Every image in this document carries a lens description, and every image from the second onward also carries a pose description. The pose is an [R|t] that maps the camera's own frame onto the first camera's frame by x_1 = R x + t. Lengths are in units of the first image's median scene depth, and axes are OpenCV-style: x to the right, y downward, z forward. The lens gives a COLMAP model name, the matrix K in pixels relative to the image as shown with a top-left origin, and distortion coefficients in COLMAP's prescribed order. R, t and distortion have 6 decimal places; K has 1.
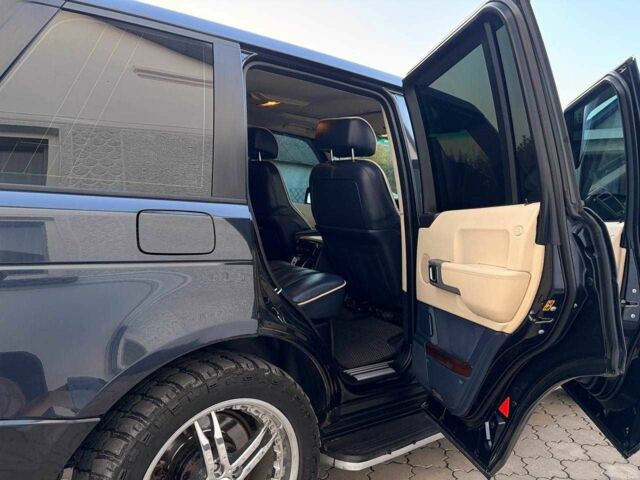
lens RADIAL K [[496.0, 0, 320.0], [0, 496.0, 240.0], [0, 0, 1]] dist [-0.071486, -0.001475]
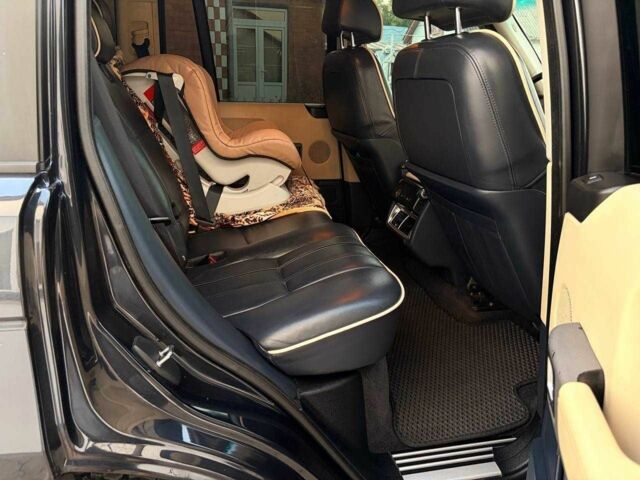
lens RADIAL K [[496.0, 0, 320.0], [0, 496.0, 240.0], [0, 0, 1]] dist [-0.071486, -0.001475]
pose [[0.896601, 0.098875, -0.431661, 0.171574], [-0.002320, 0.975791, 0.218693, -0.074825], [0.442834, -0.195078, 0.875124, 0.512923]]
